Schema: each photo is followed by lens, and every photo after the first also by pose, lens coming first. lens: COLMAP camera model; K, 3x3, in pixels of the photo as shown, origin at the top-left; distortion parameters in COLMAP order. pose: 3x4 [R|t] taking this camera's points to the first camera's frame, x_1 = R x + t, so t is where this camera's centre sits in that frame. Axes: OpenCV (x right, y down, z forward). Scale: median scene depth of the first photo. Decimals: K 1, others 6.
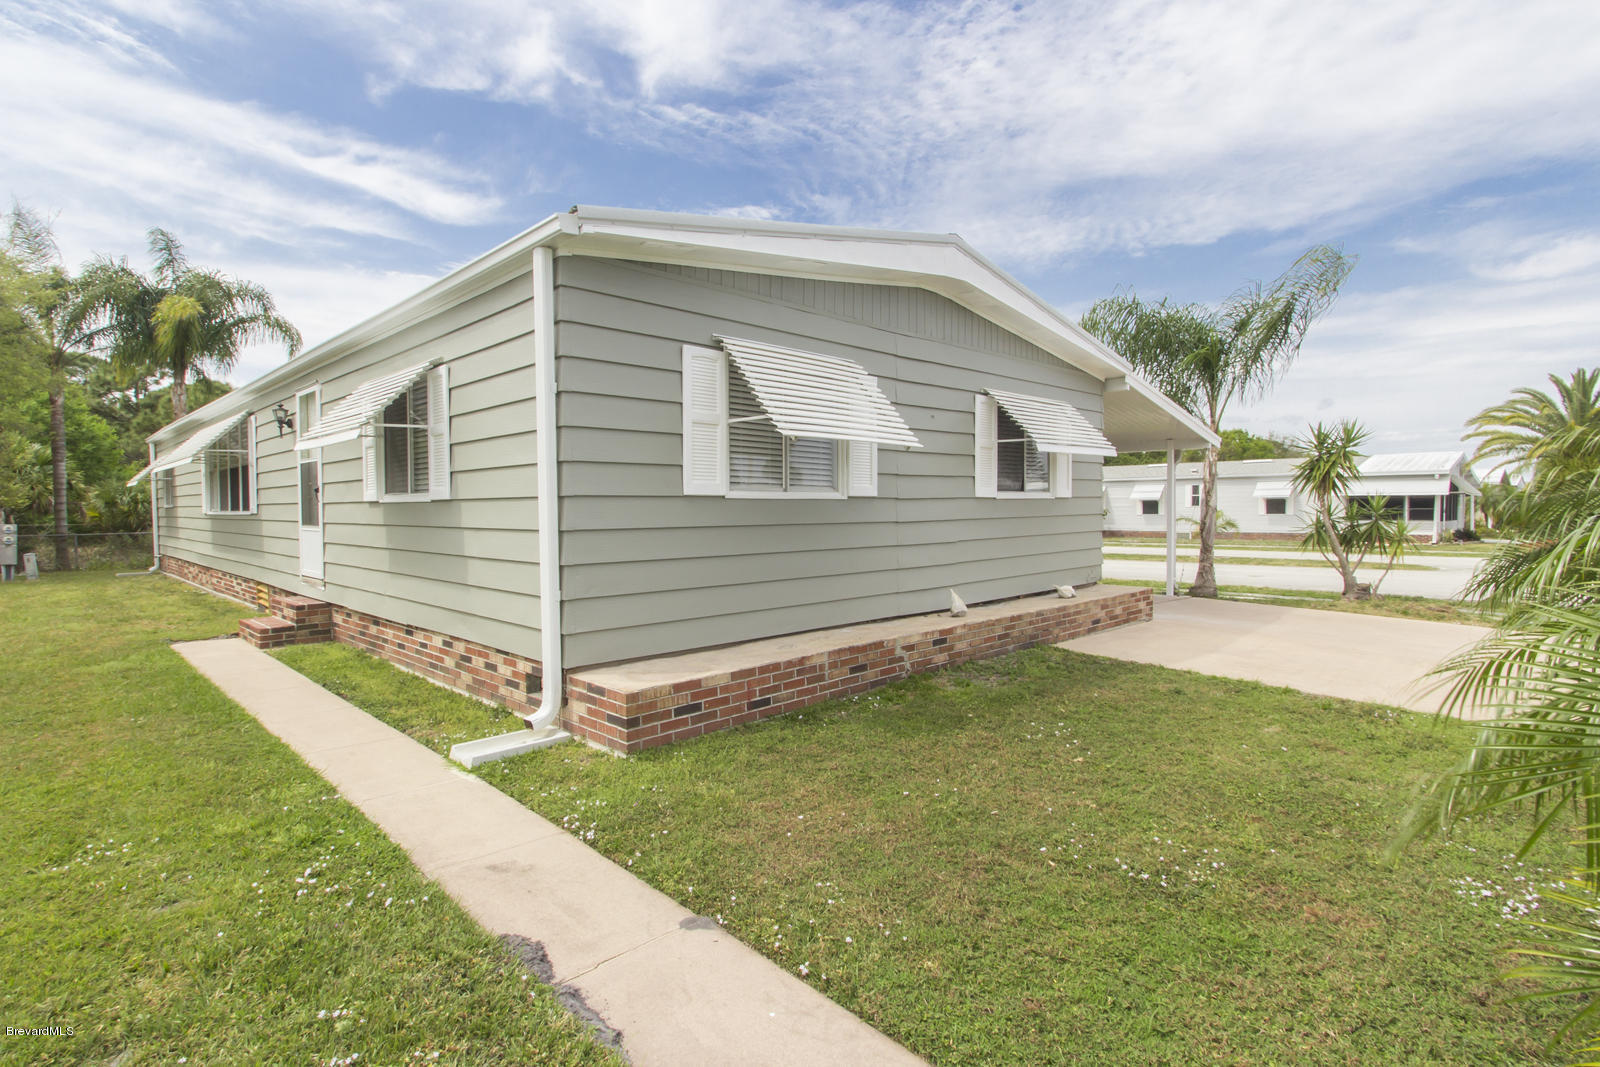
lens RADIAL K [[798.7, 0, 819.5], [0, 798.7, 542.6], [0, 0, 1]] dist [-0.018019, 0.024632]
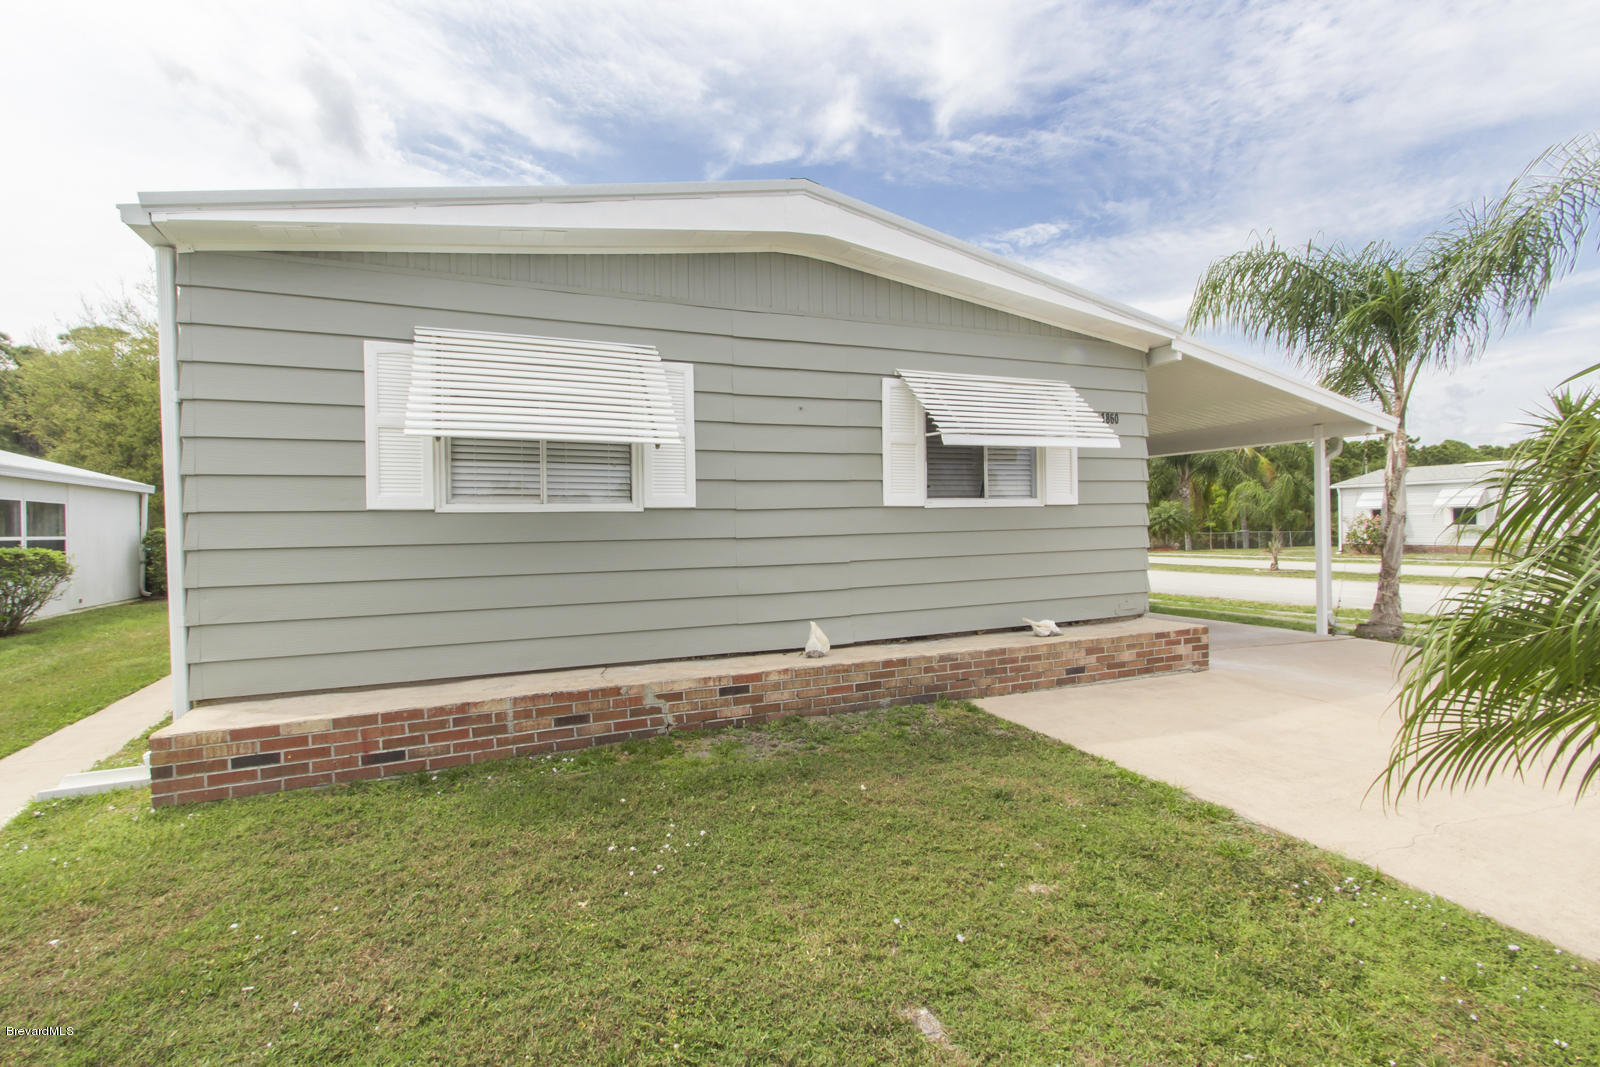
lens RADIAL K [[768.3, 0, 800.0], [0, 768.3, 533.5], [0, 0, 1]] dist [0.001396, 0.001238]
pose [[0.933392, -0.002687, -0.358849, 0.486412], [-0.006521, 0.999680, -0.024447, -0.012482], [0.358800, 0.025159, 0.933075, 0.313408]]
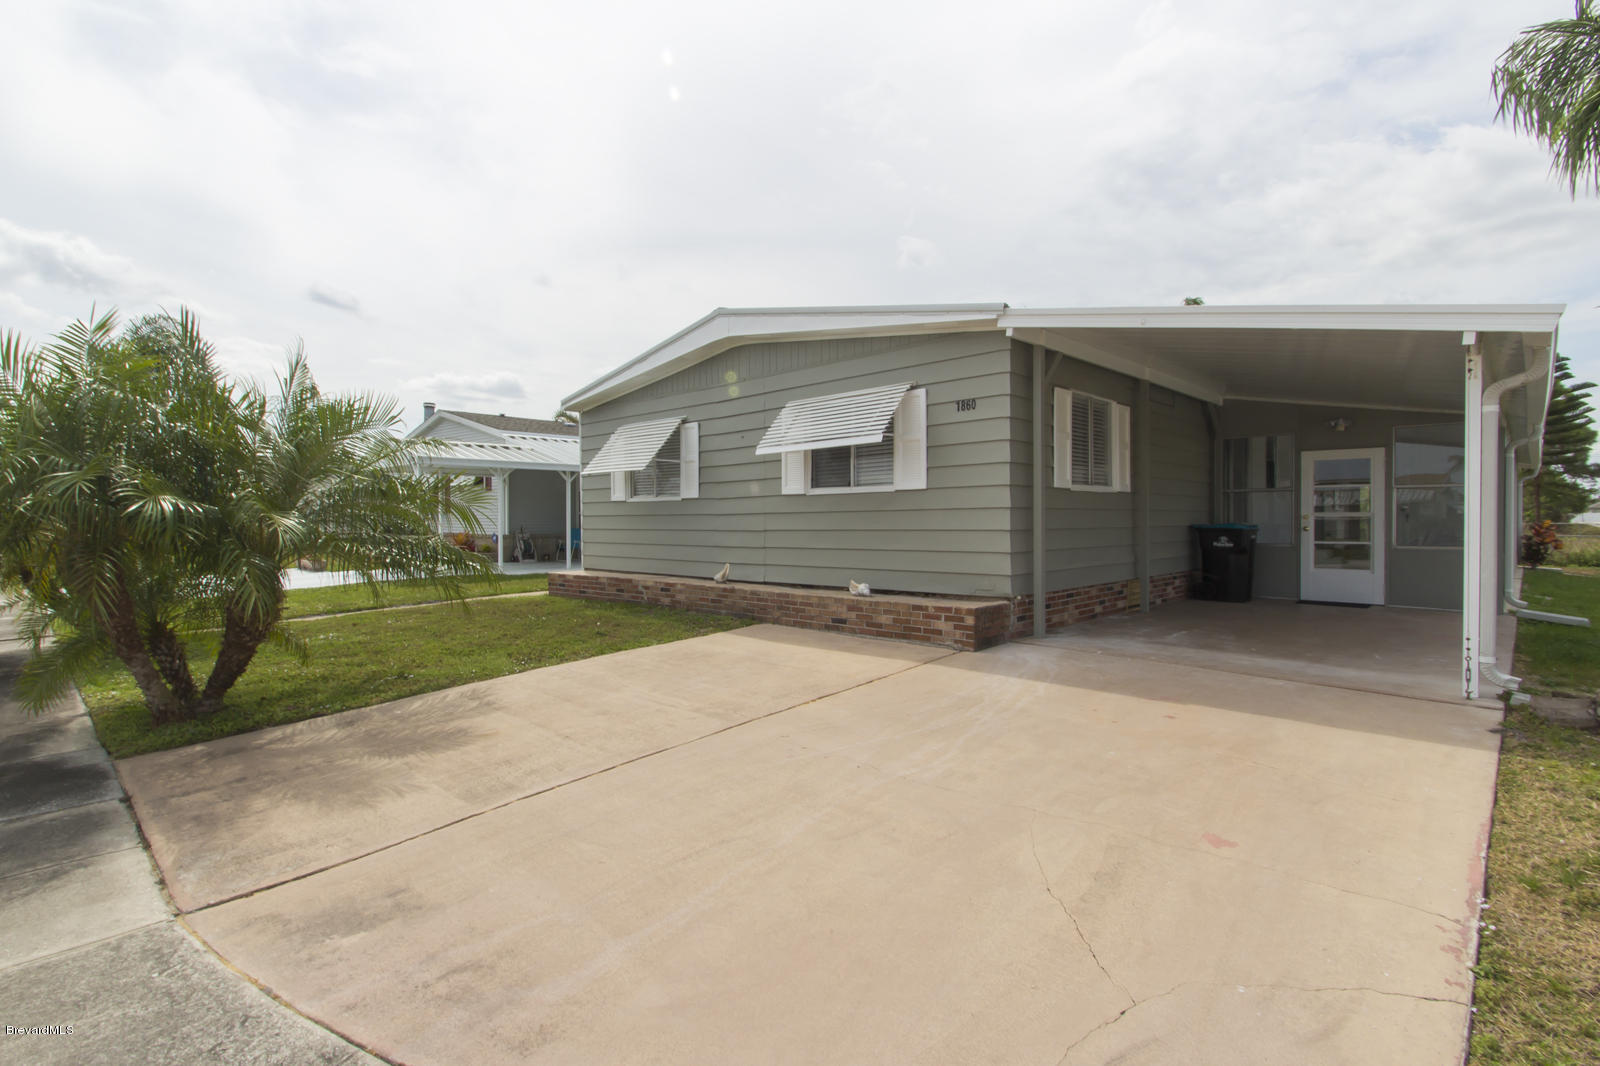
lens RADIAL K [[768.3, 0, 800.0], [0, 768.3, 533.0], [0, 0, 1]] dist [0.001396, 0.001238]
pose [[0.014287, 0.040610, -0.999073, 1.686498], [-0.021805, 0.998950, 0.040293, -0.056635], [0.999660, 0.021209, 0.015157, 1.248907]]
